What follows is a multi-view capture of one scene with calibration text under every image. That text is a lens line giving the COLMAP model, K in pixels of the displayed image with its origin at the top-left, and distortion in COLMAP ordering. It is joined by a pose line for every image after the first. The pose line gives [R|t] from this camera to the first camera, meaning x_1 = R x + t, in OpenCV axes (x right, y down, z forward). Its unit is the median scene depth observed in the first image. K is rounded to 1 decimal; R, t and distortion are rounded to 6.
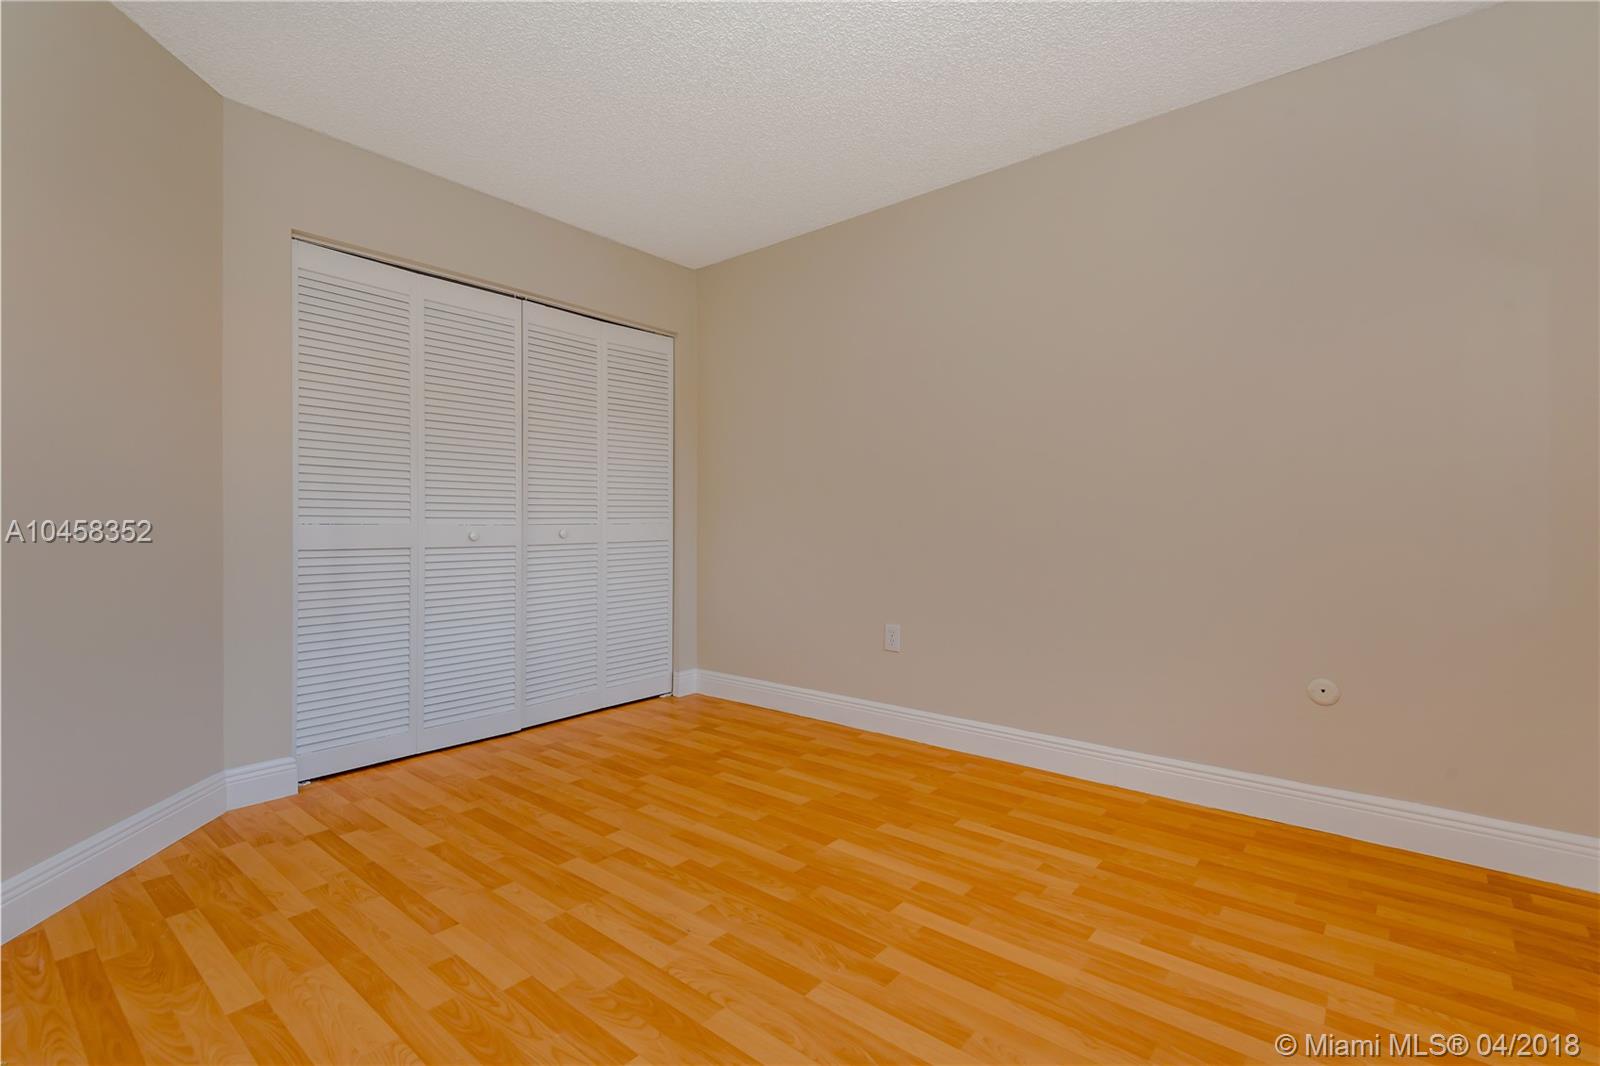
lens RADIAL K [[733.8, 0, 799.3], [0, 733.8, 528.1], [0, 0, 1]] dist [0.016606, -0.004316]
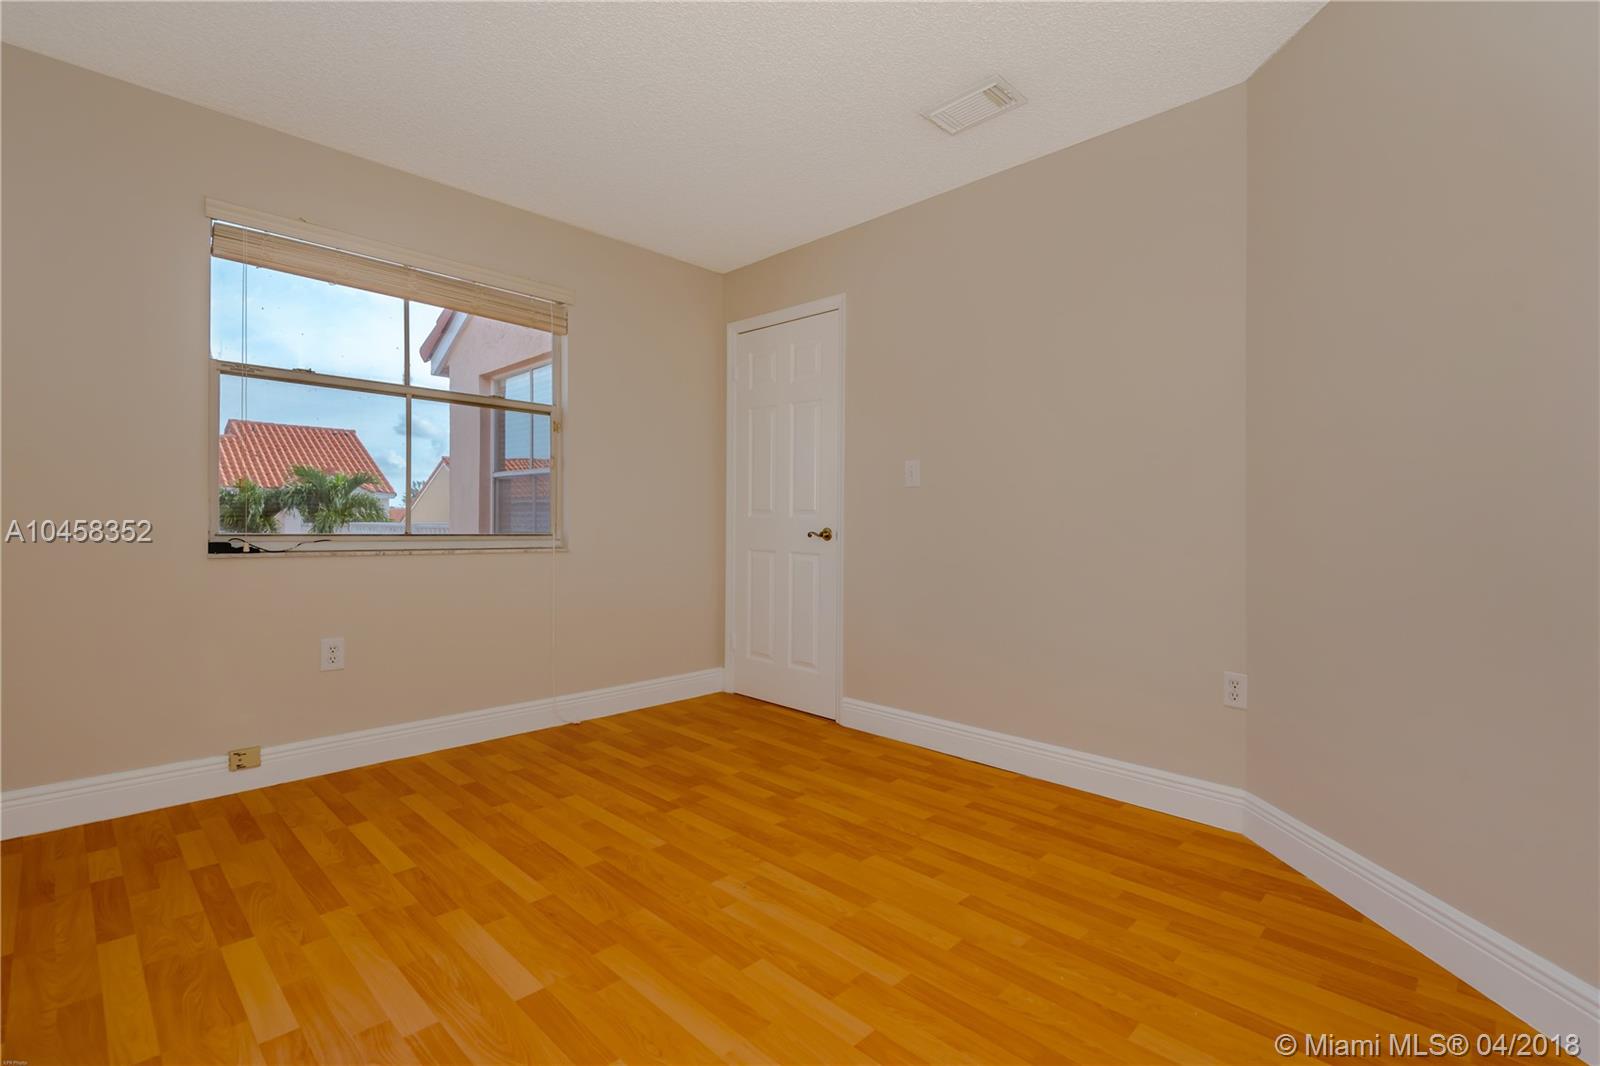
lens RADIAL K [[733.8, 0, 799.7], [0, 733.8, 527.2], [0, 0, 1]] dist [0.016606, -0.004316]
pose [[-0.996282, -0.010112, 0.085560, -0.305180], [-0.009094, 0.999883, 0.012288, -0.016029], [-0.085674, 0.011464, -0.996257, 1.978273]]
